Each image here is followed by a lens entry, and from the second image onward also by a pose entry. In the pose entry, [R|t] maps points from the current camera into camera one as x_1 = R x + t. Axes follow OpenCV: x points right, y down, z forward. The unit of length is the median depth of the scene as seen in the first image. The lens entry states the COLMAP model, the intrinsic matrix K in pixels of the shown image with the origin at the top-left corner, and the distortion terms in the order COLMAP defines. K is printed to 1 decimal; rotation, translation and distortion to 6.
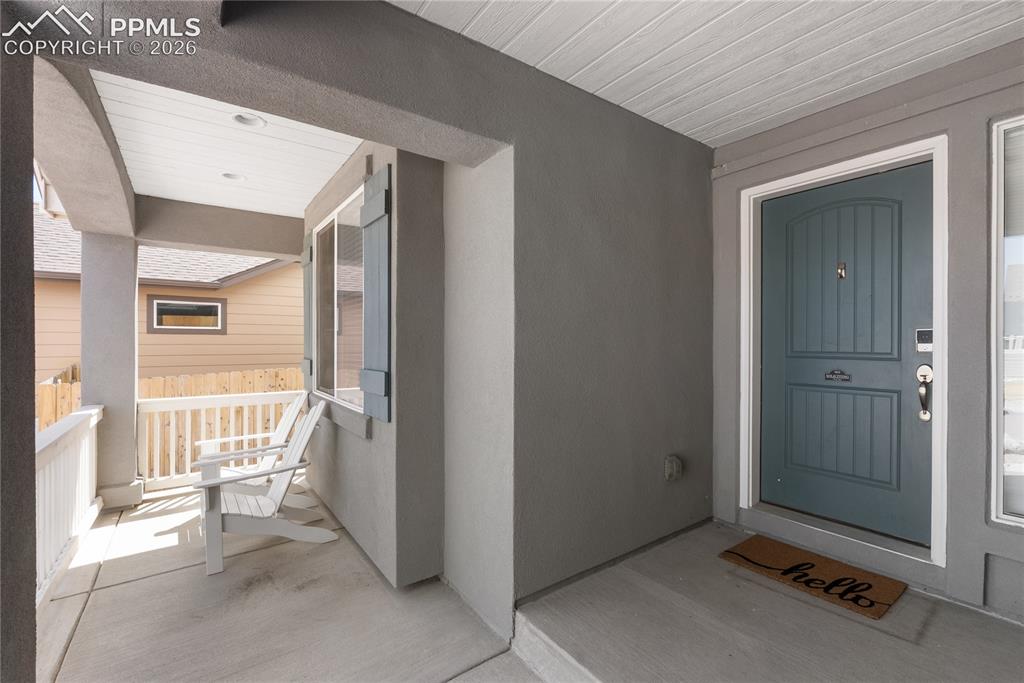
lens RADIAL K [[452.0, 0, 516.4], [0, 452.0, 344.0], [0, 0, 1]] dist [-0.008615, 0.001285]
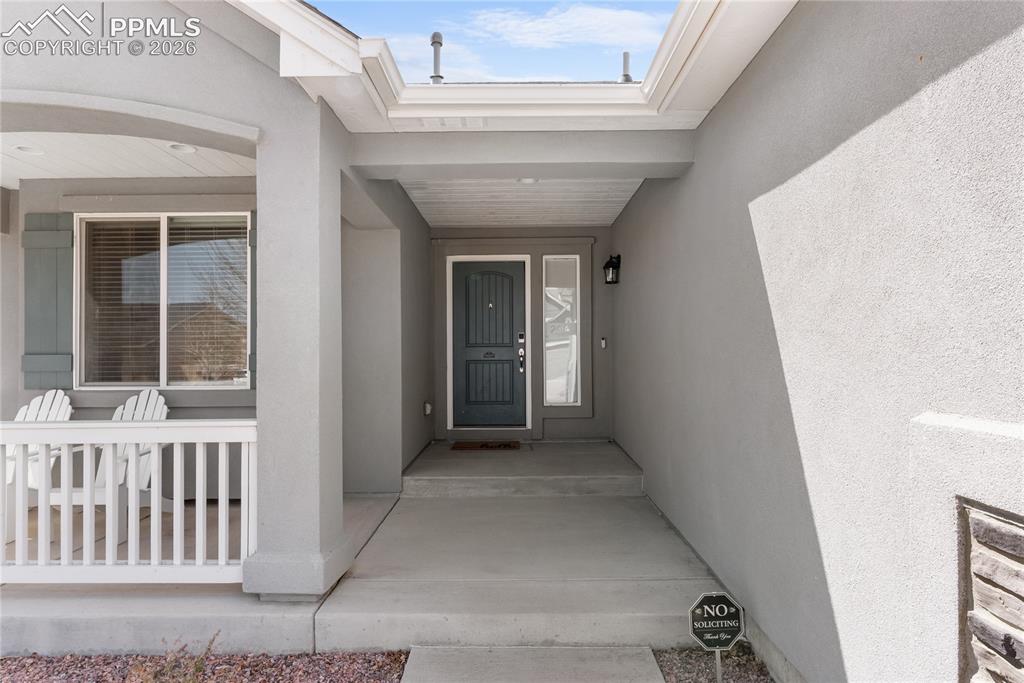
lens RADIAL K [[571.3, 0, 511.2], [0, 571.3, 346.8], [0, 0, 1]] dist [-0.003234, -0.000411]
pose [[0.603647, -0.002779, 0.797247, -1.444599], [0.010475, 0.999935, -0.004446, 0.049328], [-0.797183, 0.011035, 0.603637, -0.731142]]
